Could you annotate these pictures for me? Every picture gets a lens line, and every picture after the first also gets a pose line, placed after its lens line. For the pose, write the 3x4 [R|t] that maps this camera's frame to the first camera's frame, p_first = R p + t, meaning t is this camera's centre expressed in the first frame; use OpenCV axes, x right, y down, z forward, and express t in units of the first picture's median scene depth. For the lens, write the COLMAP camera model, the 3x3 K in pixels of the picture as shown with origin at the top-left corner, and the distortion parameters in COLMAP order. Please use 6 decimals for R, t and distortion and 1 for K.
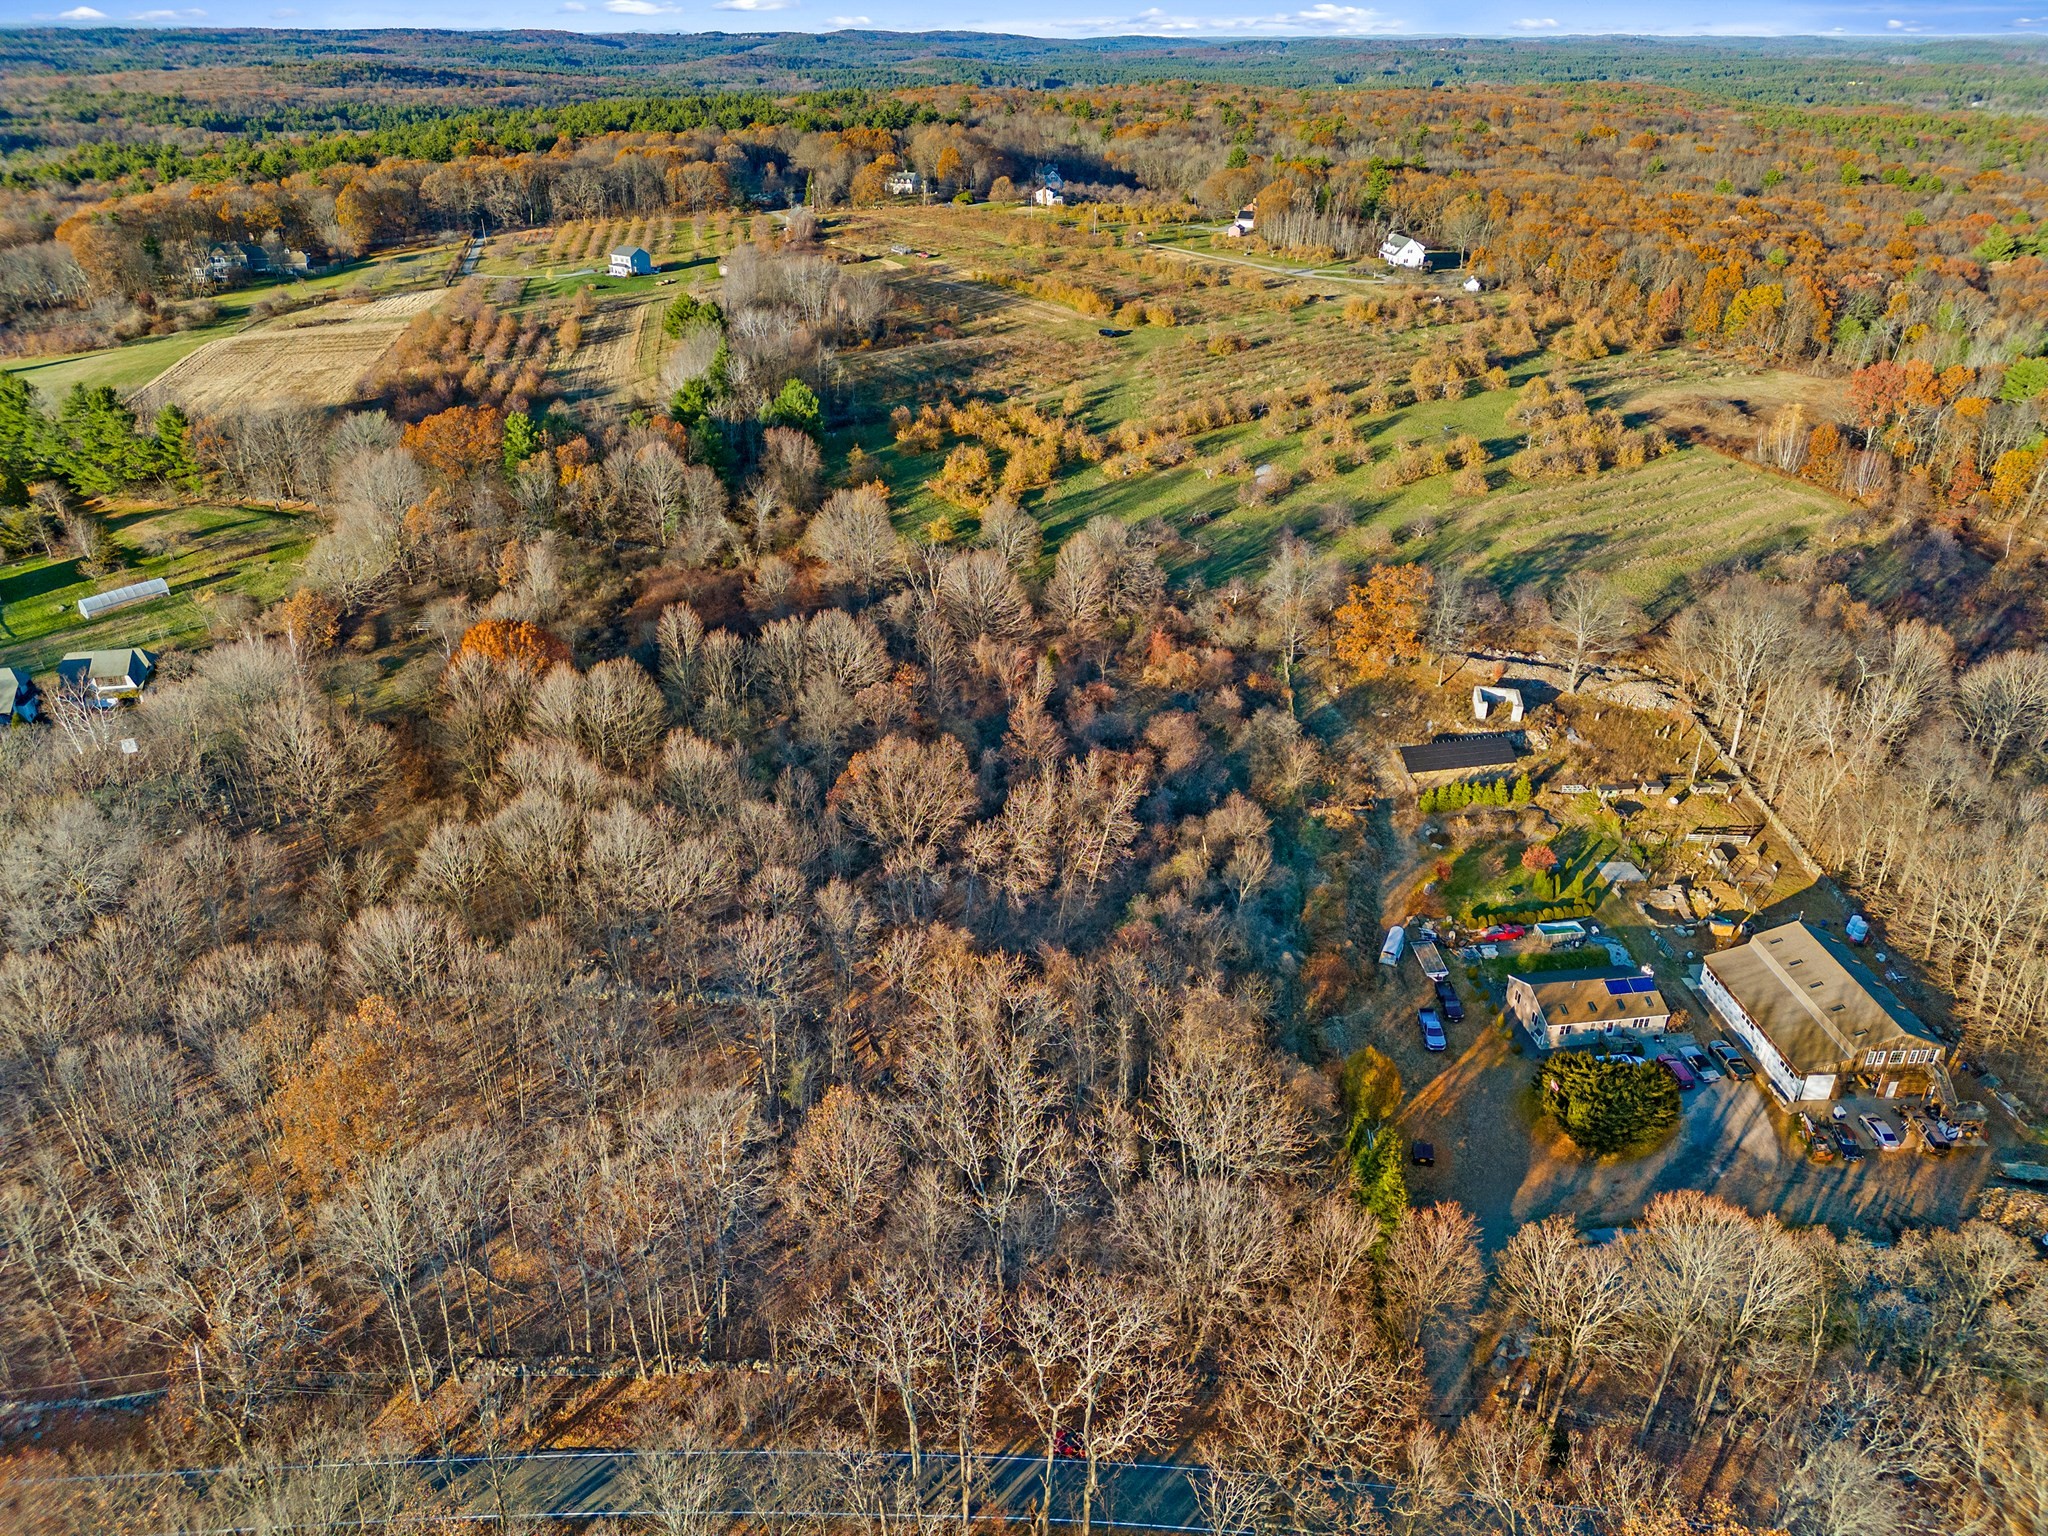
lens RADIAL K [[1369.9, 0, 957.2], [0, 1369.9, 780.6], [0, 0, 1]] dist [0.036000, -0.024740]
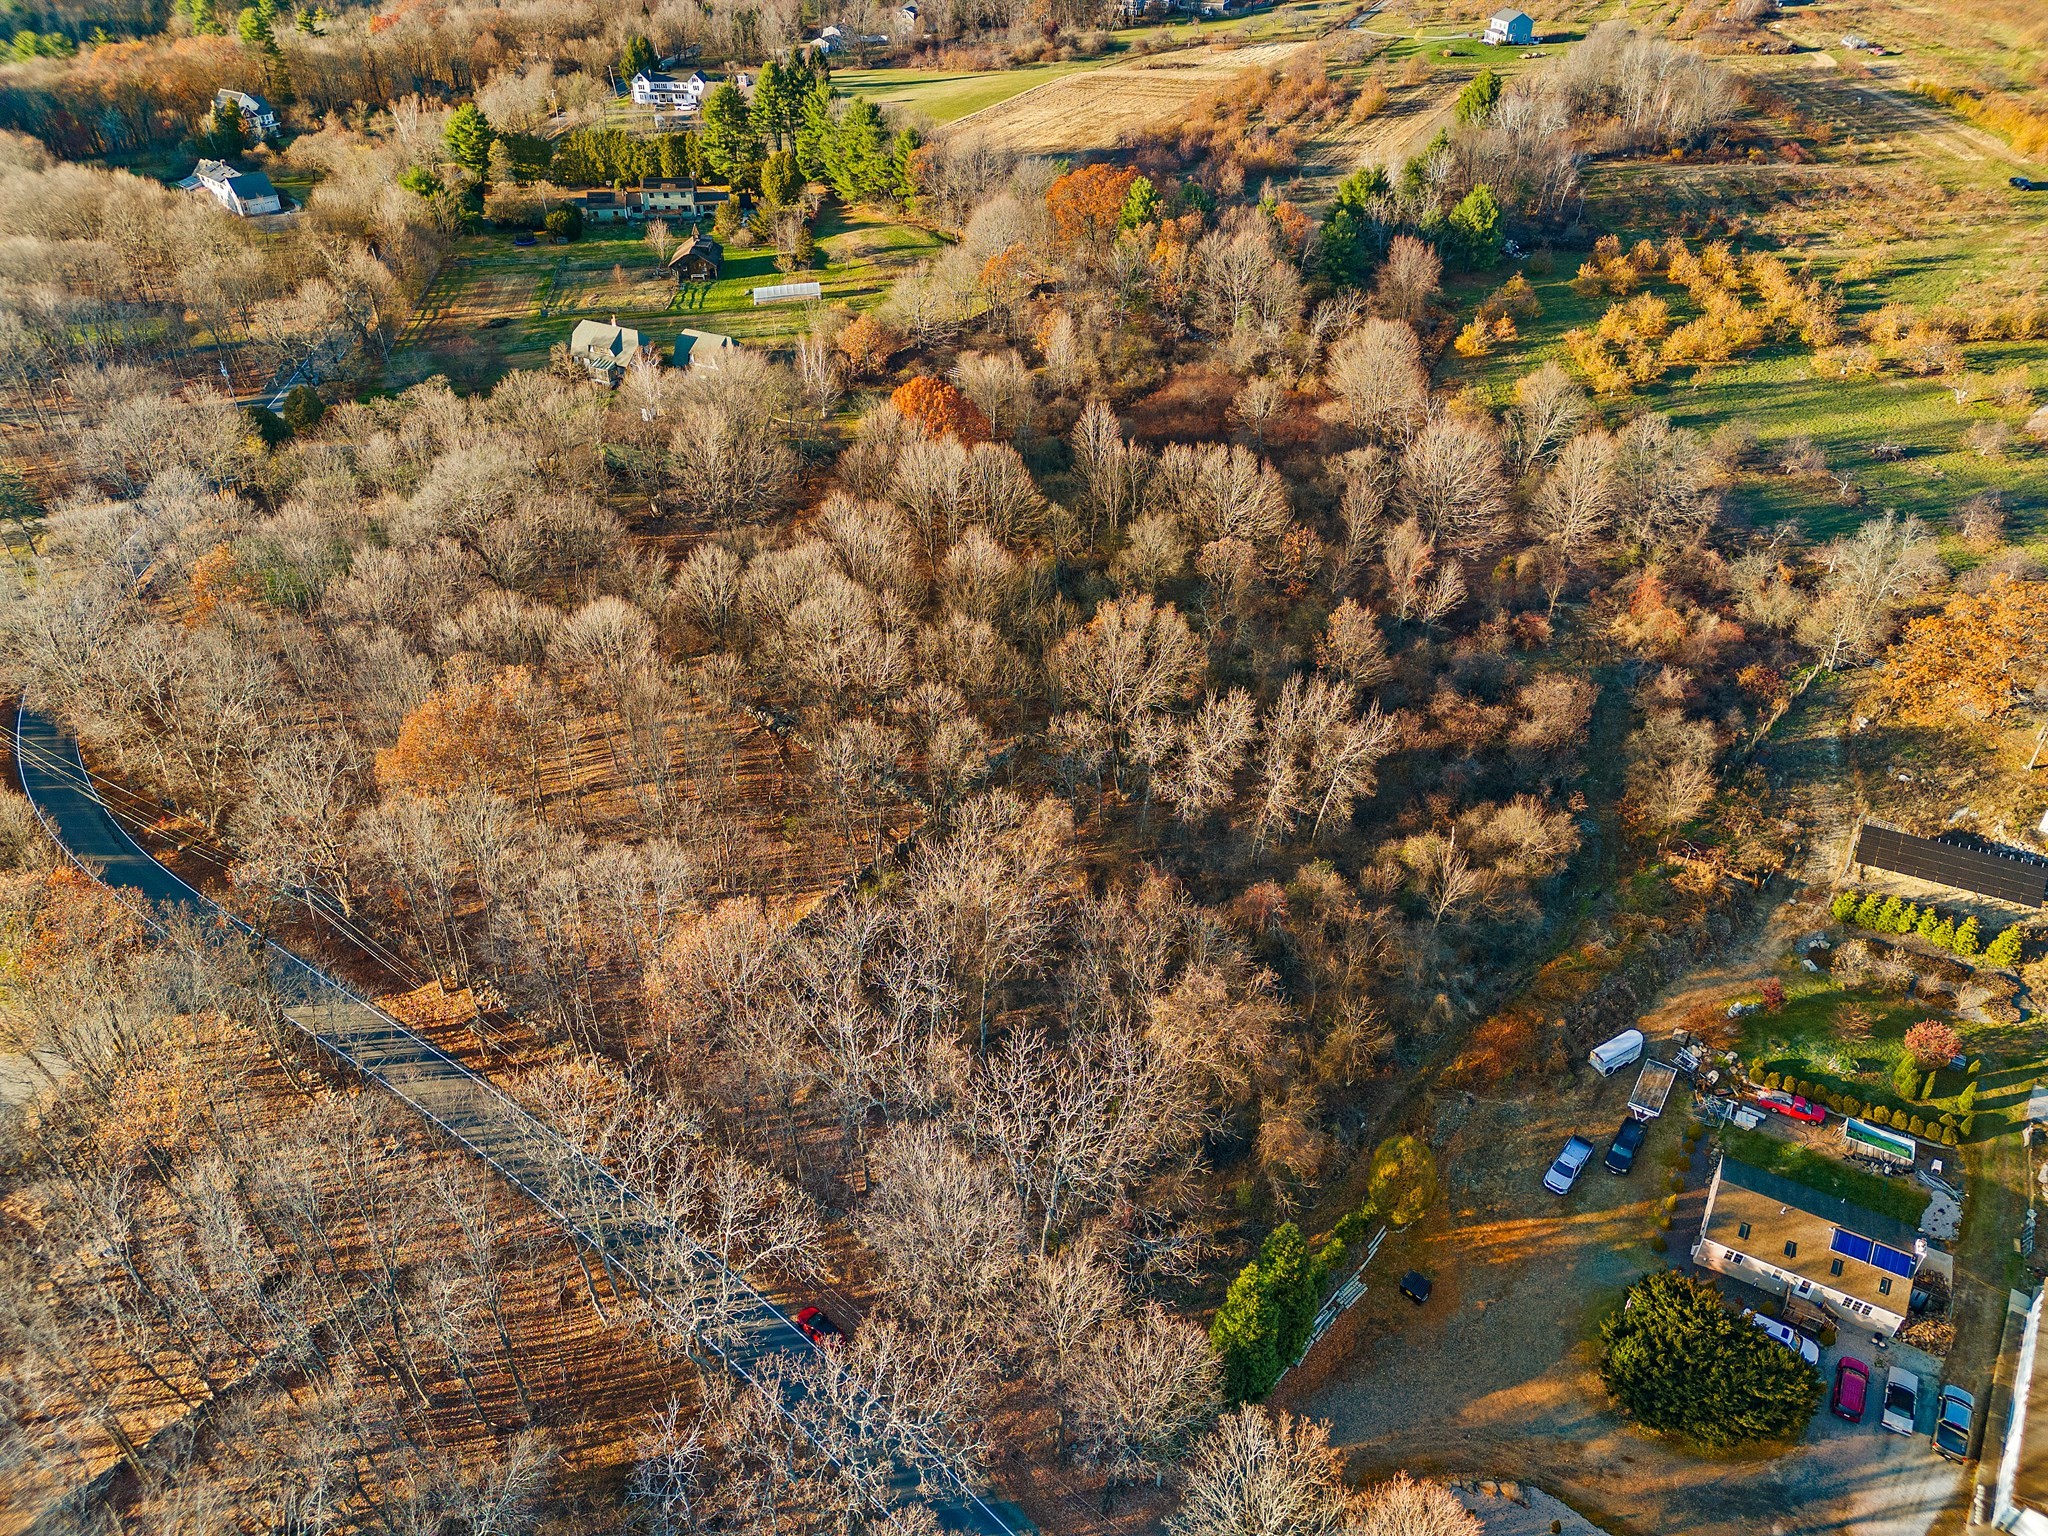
lens RADIAL K [[1369.9, 0, 1014.9], [0, 1369.9, 773.2], [0, 0, 1]] dist [0.036000, -0.024740]
pose [[0.794615, 0.357192, -0.490918, 0.327459], [-0.285715, 0.933484, 0.216737, -0.081855], [0.535681, -0.031960, 0.843815, 0.163878]]
